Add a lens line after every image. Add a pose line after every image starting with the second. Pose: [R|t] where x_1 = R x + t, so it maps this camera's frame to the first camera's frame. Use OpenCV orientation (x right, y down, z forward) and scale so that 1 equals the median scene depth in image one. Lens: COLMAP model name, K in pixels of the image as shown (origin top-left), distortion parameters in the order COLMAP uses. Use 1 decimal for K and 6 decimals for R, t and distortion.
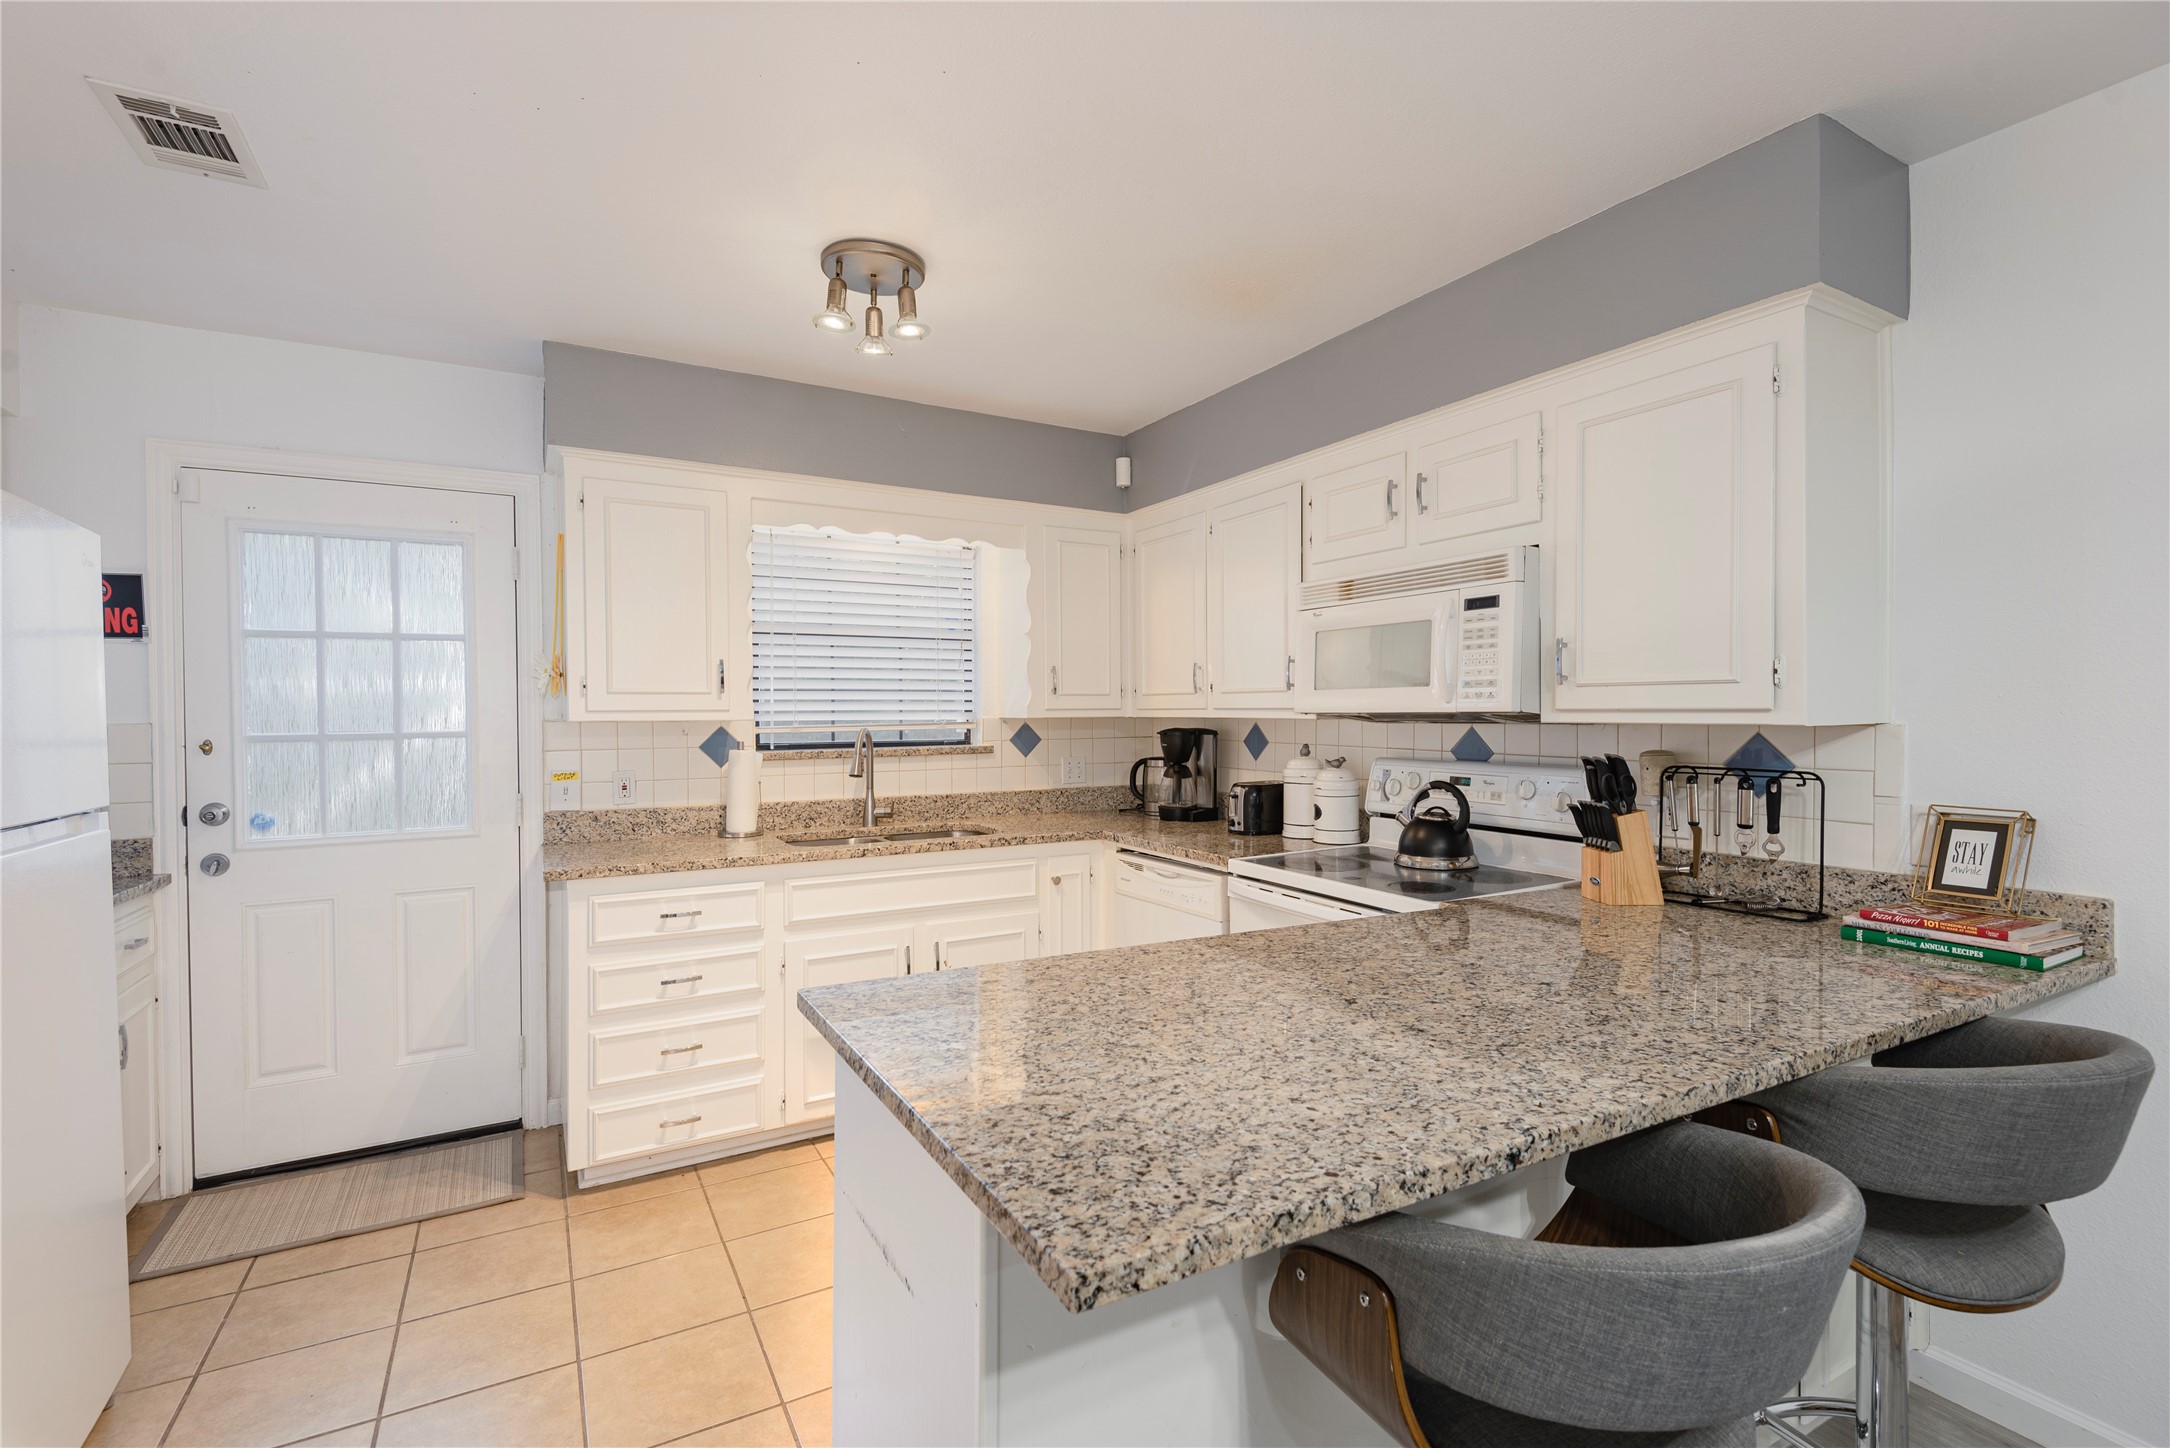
lens RADIAL K [[977.1, 0, 1089.0], [0, 977.1, 715.1], [0, 0, 1]] dist [0.009078, -0.004573]
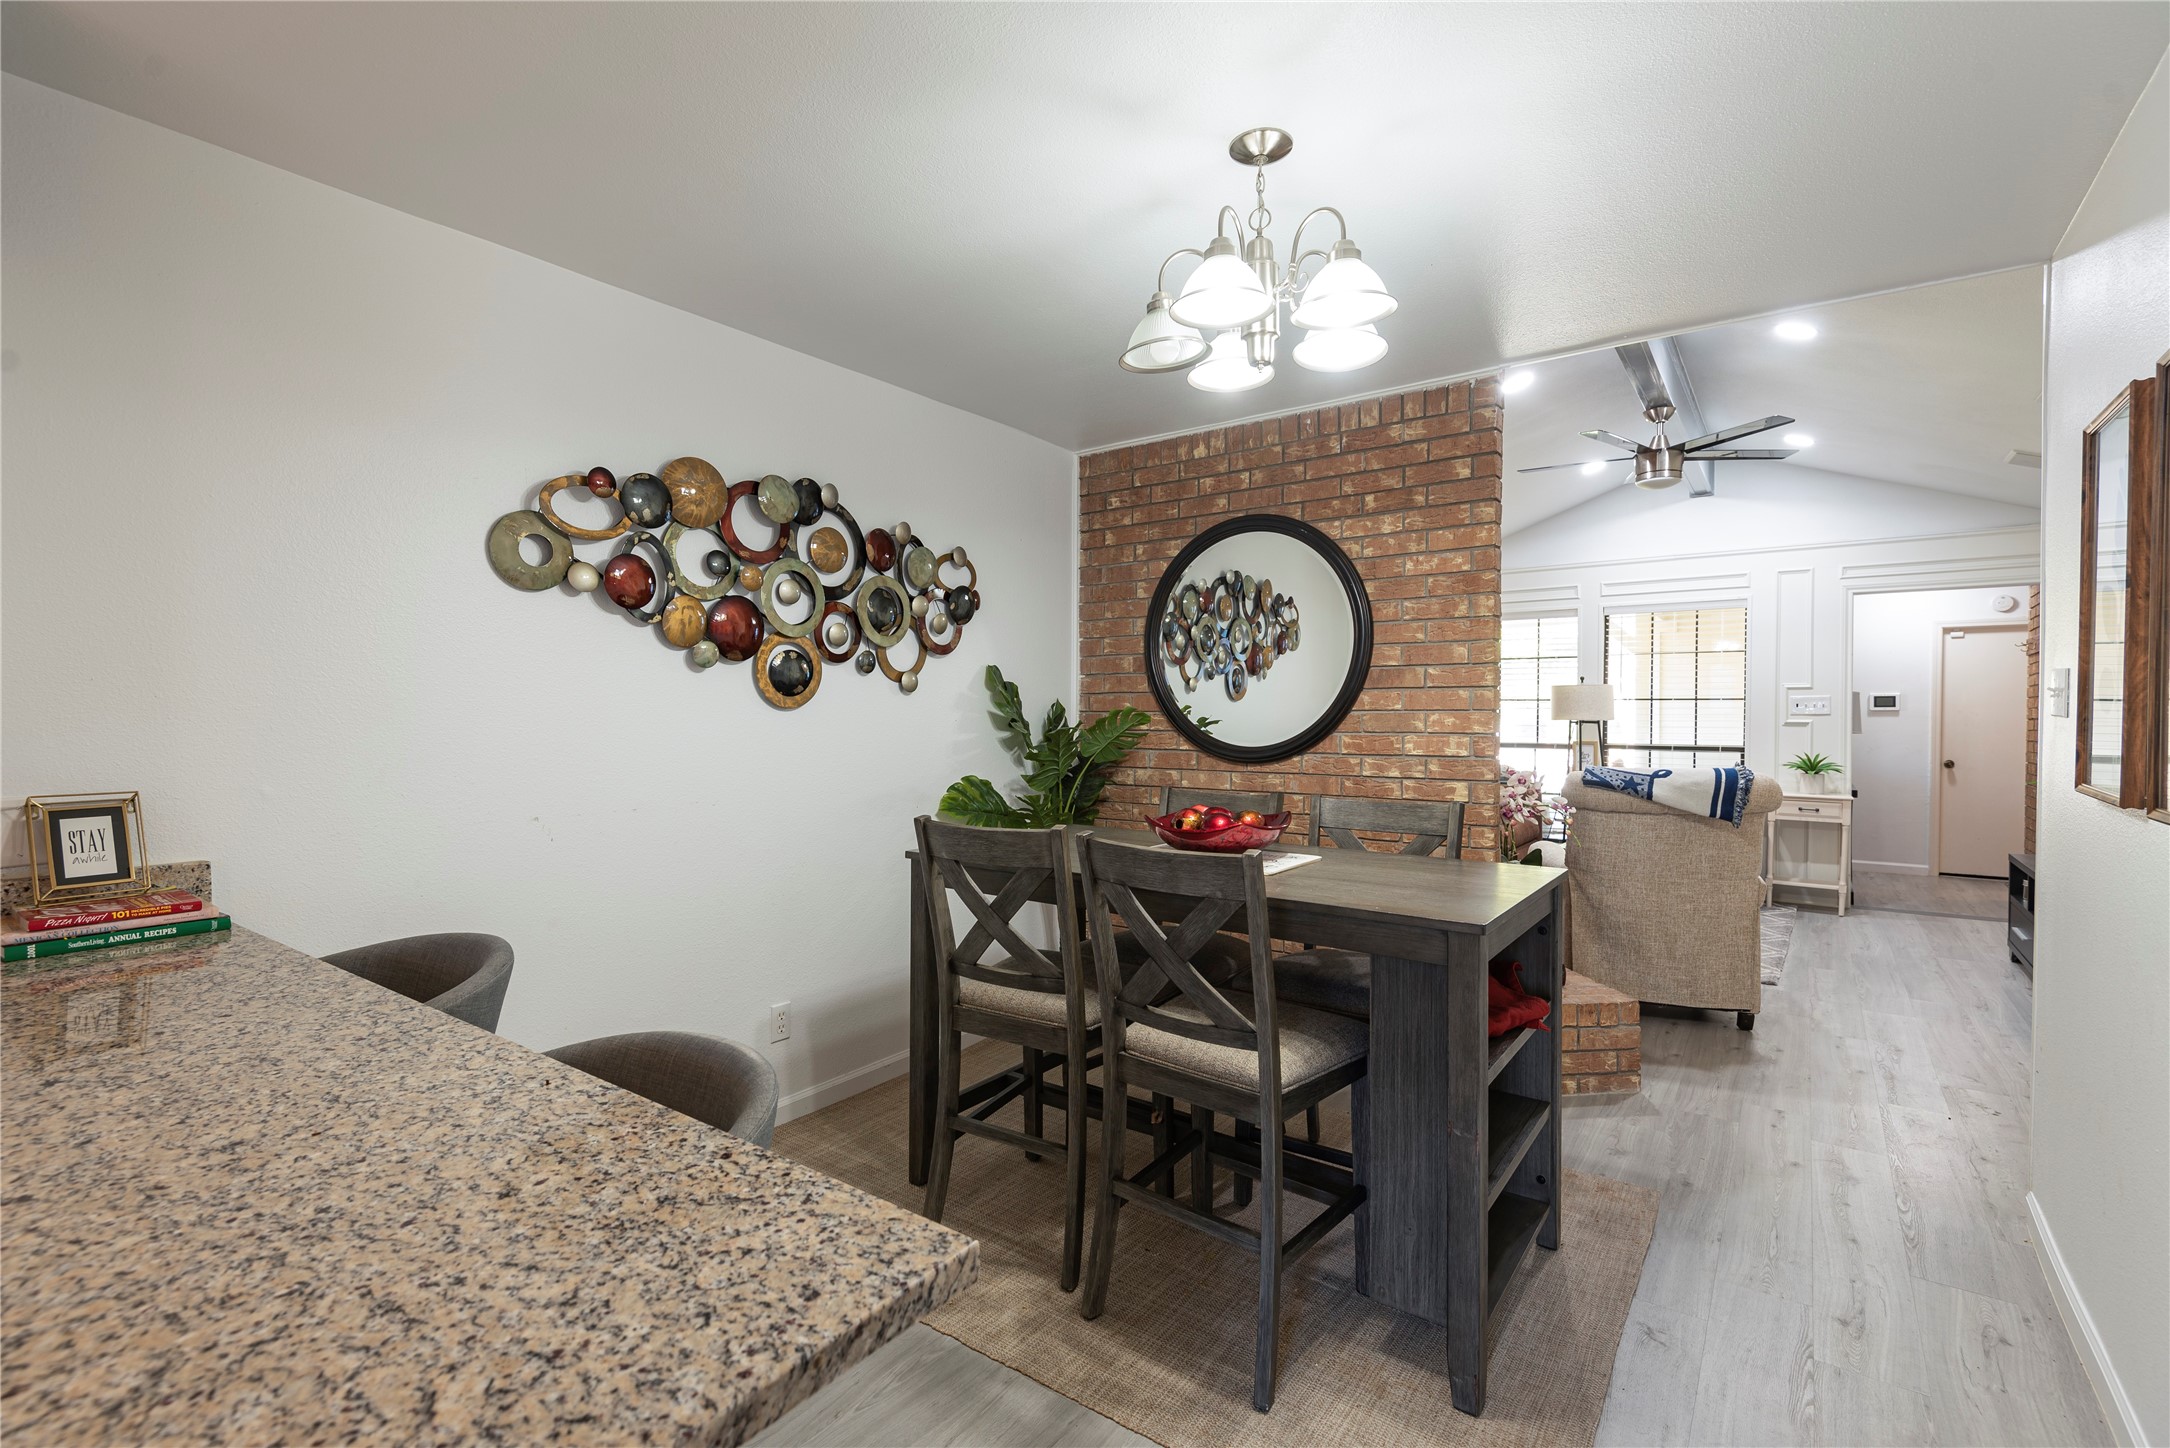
lens RADIAL K [[977.1, 0, 1077.0], [0, 977.1, 715.9], [0, 0, 1]] dist [0.009078, -0.004573]
pose [[-0.409865, -0.014113, 0.912037, -0.583574], [-0.002364, 0.999893, 0.014410, 0.002322], [-0.912143, 0.003750, -0.409854, 0.780915]]
